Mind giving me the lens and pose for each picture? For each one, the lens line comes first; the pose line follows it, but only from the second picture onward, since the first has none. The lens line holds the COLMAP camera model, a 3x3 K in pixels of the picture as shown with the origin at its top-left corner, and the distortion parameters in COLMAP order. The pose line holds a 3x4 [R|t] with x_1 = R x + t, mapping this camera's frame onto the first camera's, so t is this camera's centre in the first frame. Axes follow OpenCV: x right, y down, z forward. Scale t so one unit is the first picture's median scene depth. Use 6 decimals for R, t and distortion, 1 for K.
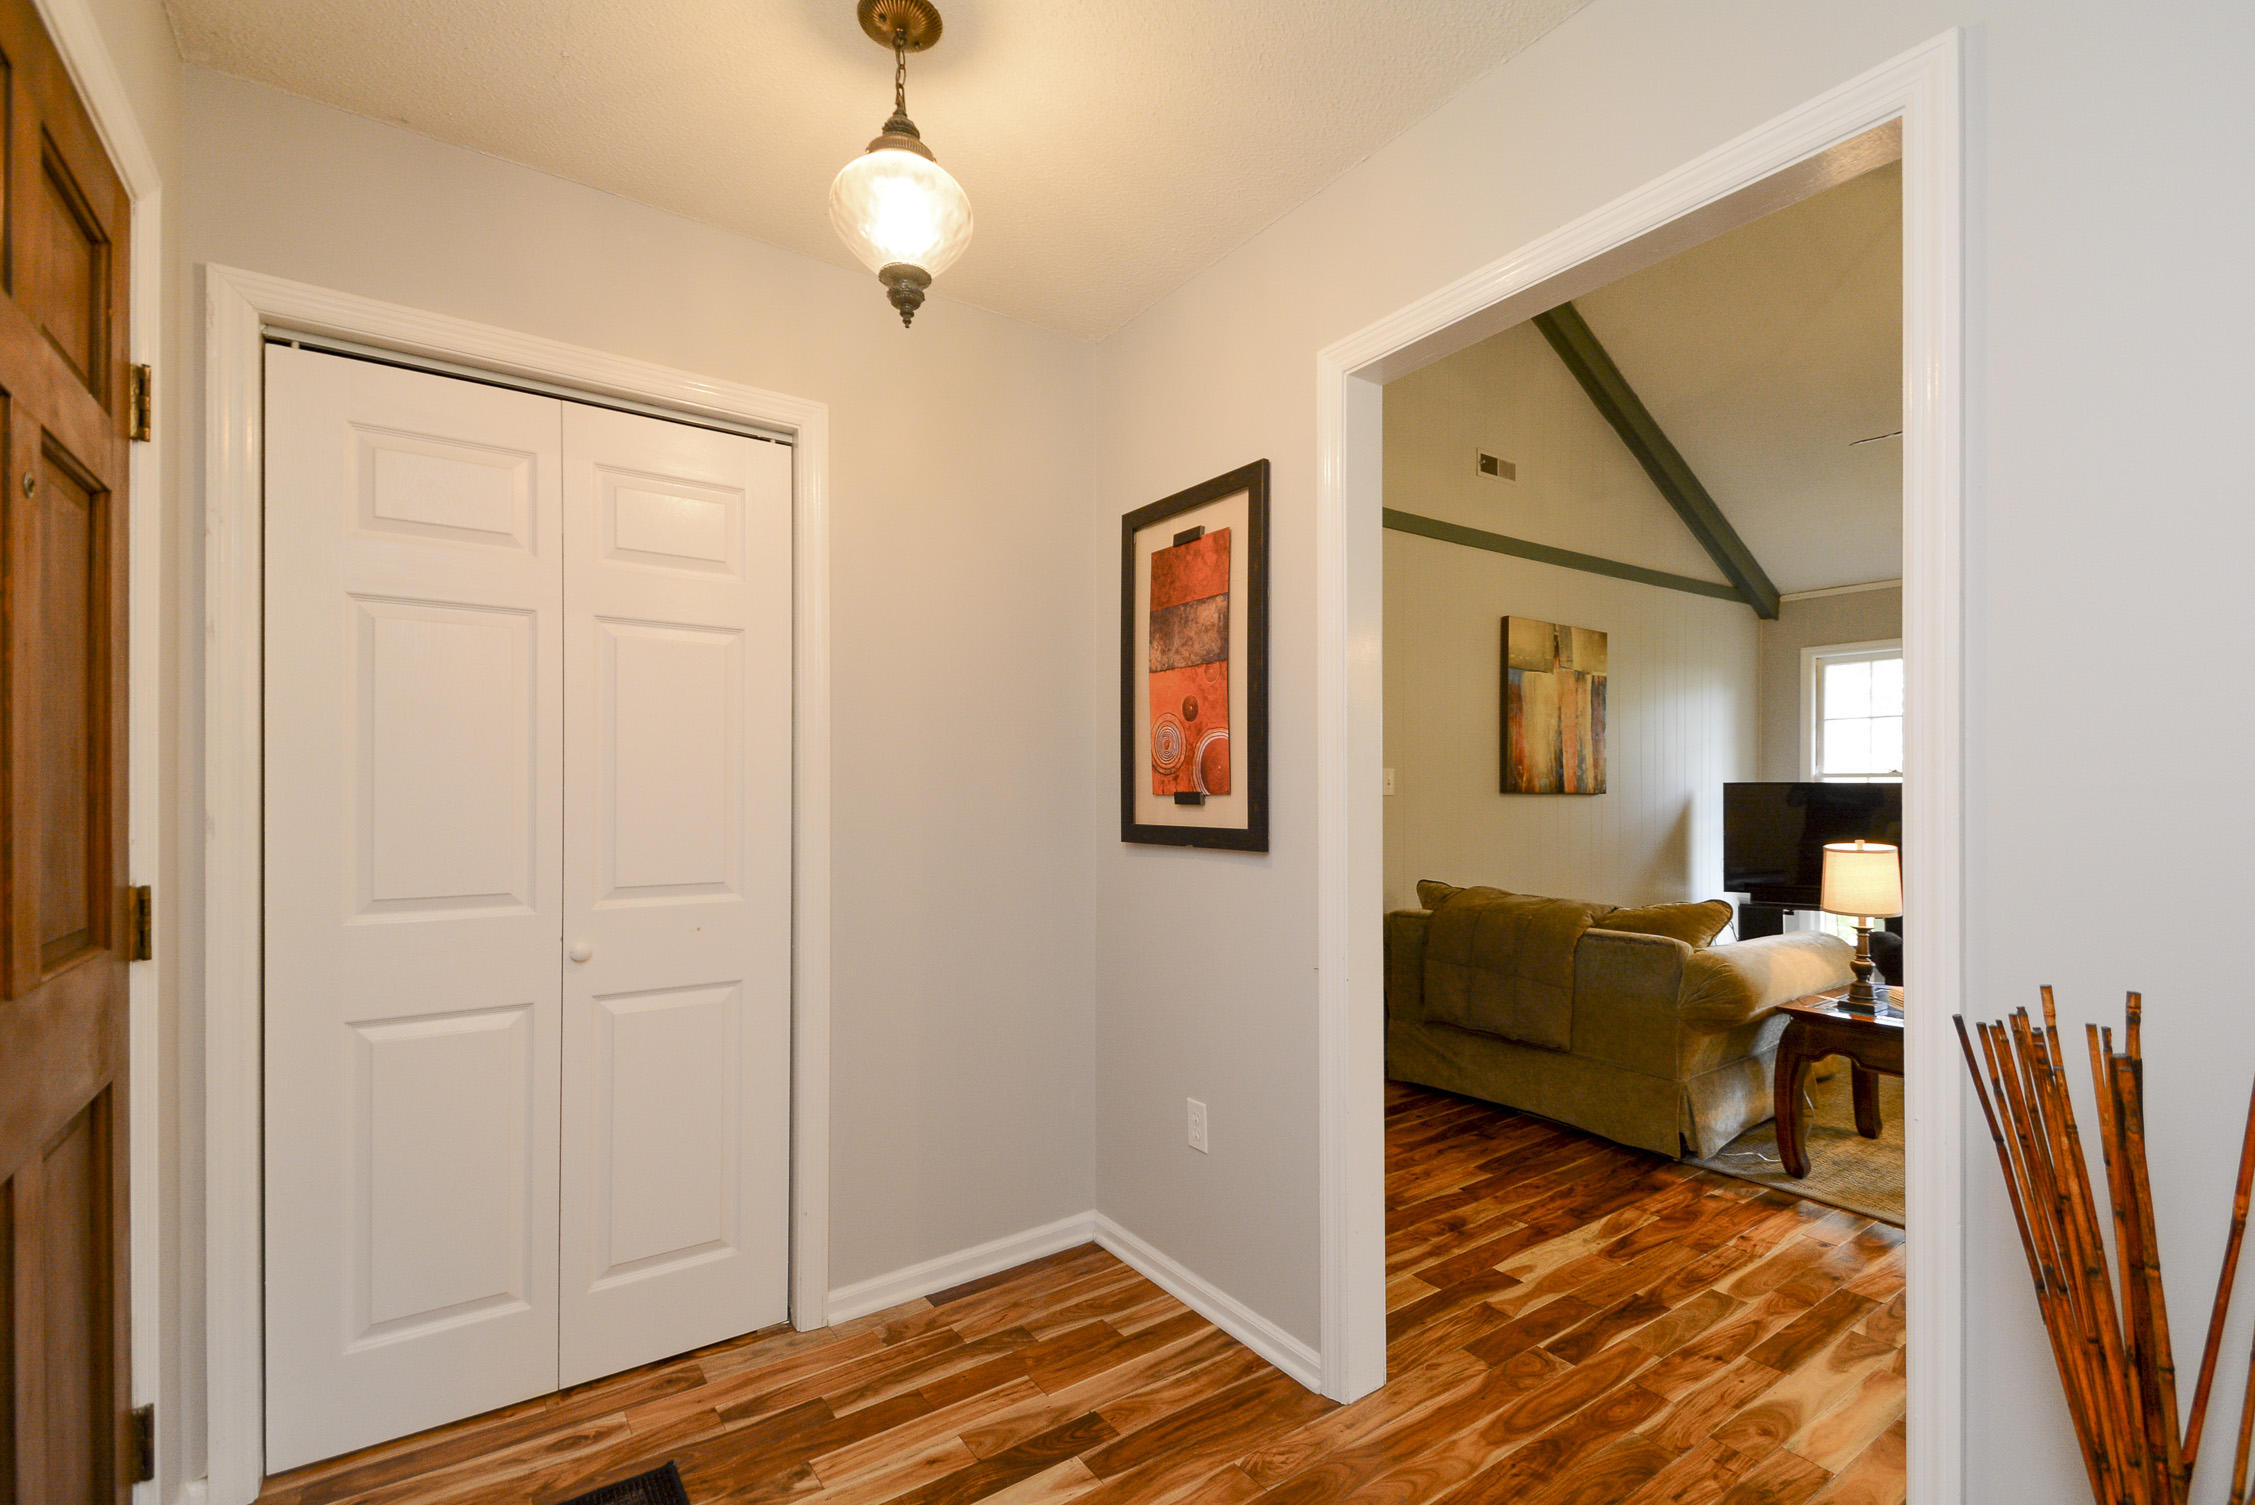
lens RADIAL K [[998.1, 0, 1119.6], [0, 998.1, 763.8], [0, 0, 1]] dist [-0.002090, -0.000721]
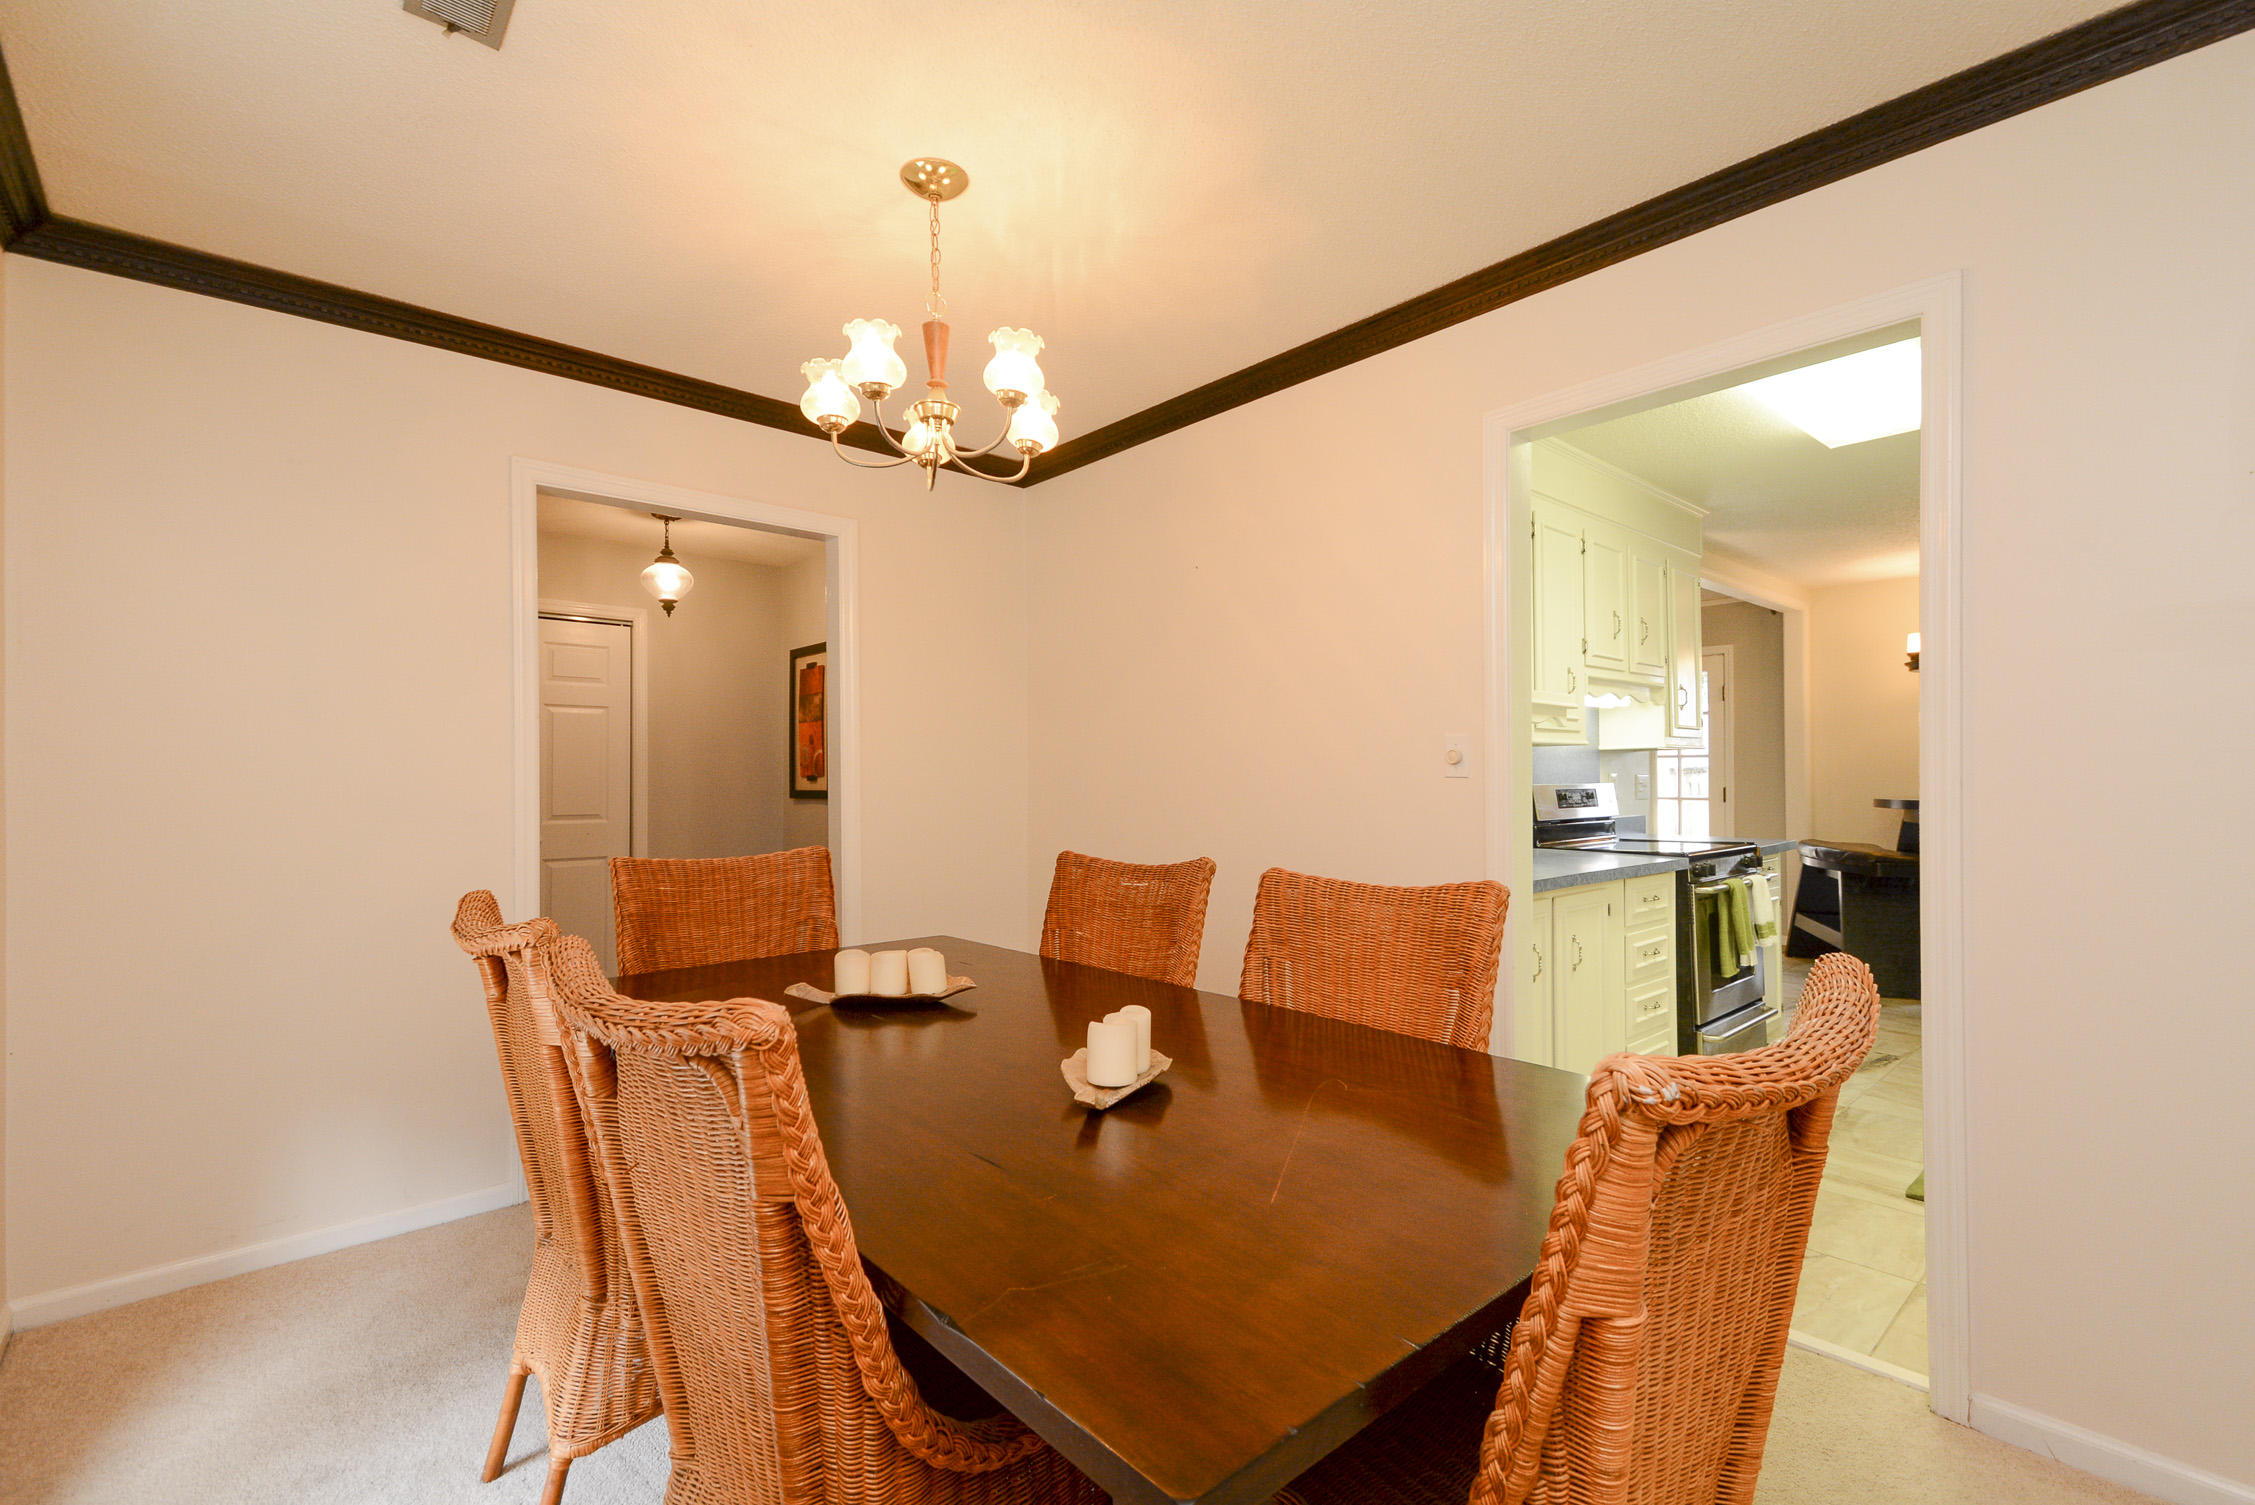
lens RADIAL K [[998.1, 0, 1138.4], [0, 998.1, 766.2], [0, 0, 1]] dist [-0.002090, -0.000721]
pose [[0.990049, 0.001754, 0.140711, 0.496065], [-0.002542, 0.999982, 0.005420, -0.007662], [-0.140699, -0.005724, 0.990036, -1.412732]]
